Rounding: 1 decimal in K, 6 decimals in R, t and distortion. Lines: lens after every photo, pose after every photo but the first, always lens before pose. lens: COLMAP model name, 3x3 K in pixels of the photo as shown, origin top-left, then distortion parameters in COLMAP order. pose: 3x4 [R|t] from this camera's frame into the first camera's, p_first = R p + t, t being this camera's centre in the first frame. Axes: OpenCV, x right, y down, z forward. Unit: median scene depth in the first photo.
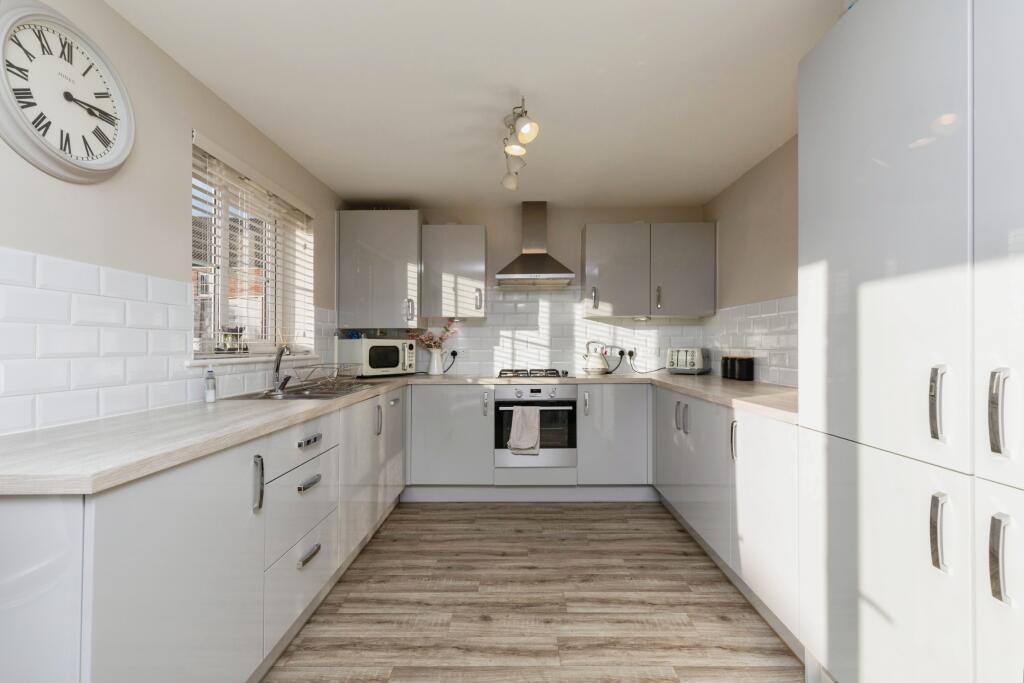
lens RADIAL K [[453.7, 0, 517.9], [0, 453.7, 326.6], [0, 0, 1]] dist [-0.001082, 0.001112]
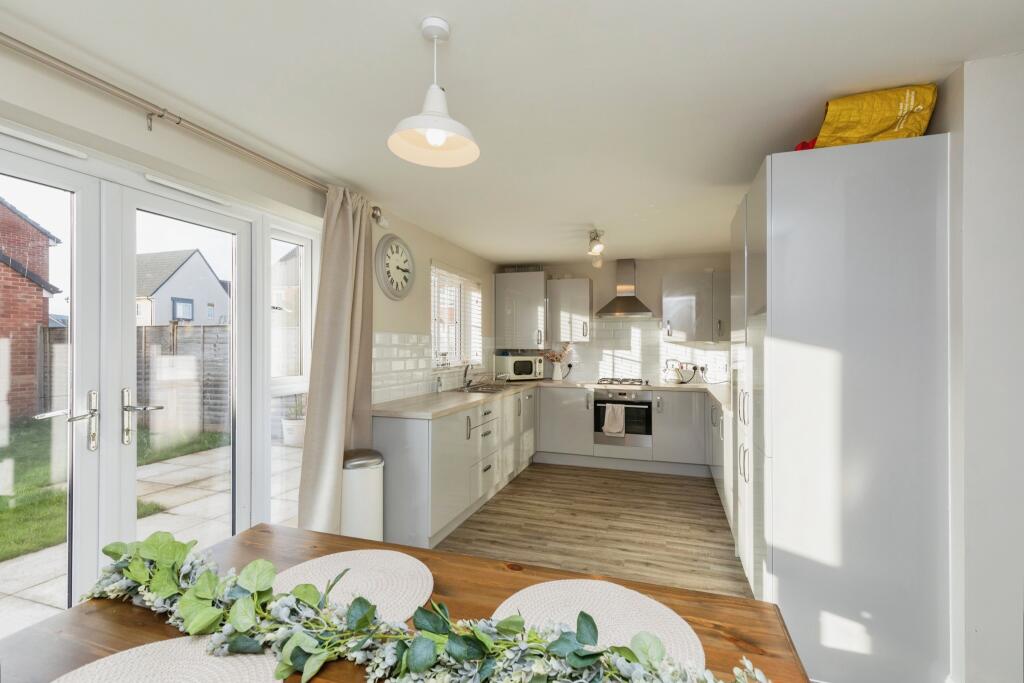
lens RADIAL K [[453.7, 0, 512.2], [0, 453.7, 343.4], [0, 0, 1]] dist [-0.001082, 0.001112]
pose [[0.948520, 0.007170, -0.316635, 0.169480], [0.004300, 0.999360, 0.035509, -0.076874], [0.316687, -0.035043, 0.947883, -0.505946]]
